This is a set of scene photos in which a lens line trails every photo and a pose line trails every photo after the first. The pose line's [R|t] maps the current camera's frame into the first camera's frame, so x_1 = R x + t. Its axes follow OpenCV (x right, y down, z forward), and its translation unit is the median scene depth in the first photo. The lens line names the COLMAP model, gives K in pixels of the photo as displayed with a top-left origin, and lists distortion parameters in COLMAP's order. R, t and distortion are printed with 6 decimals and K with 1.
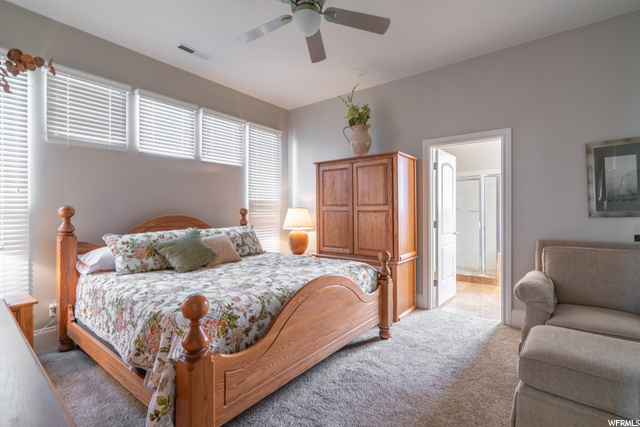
lens RADIAL K [[297.5, 0, 313.7], [0, 297.5, 210.0], [0, 0, 1]] dist [0.000032, 0.000273]
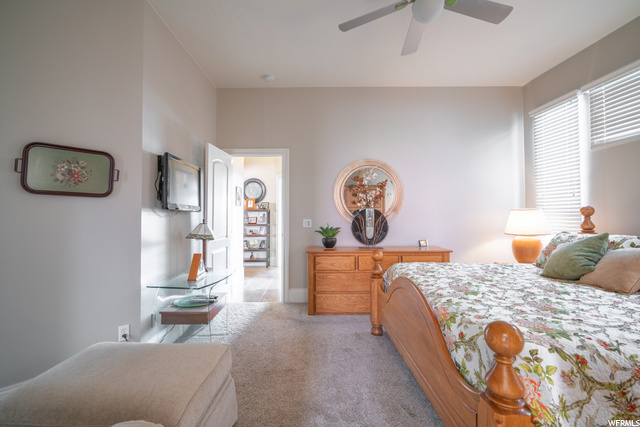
lens RADIAL K [[297.5, 0, 313.7], [0, 297.5, 210.0], [0, 0, 1]] dist [0.000032, 0.000273]
pose [[-0.782977, -0.002823, -0.622044, 0.583419], [0.006777, 0.999892, -0.013068, 0.008483], [0.622014, -0.014447, -0.782873, 1.040478]]
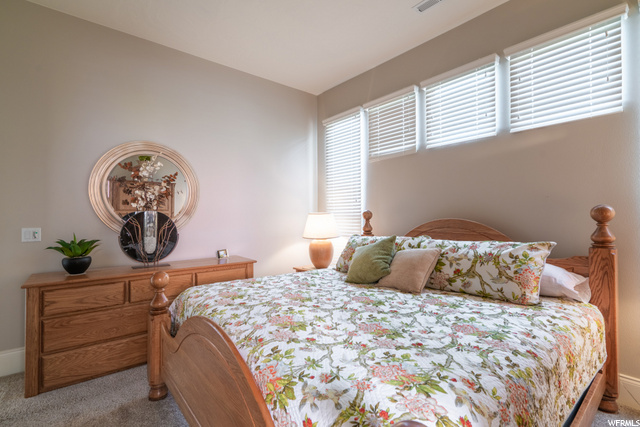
lens RADIAL K [[297.5, 0, 313.7], [0, 297.5, 210.0], [0, 0, 1]] dist [0.000032, 0.000273]
pose [[-0.224204, -0.018812, -0.974361, 0.390842], [0.008342, 0.999740, -0.021221, 0.007868], [0.974507, -0.012886, -0.223988, 0.892437]]
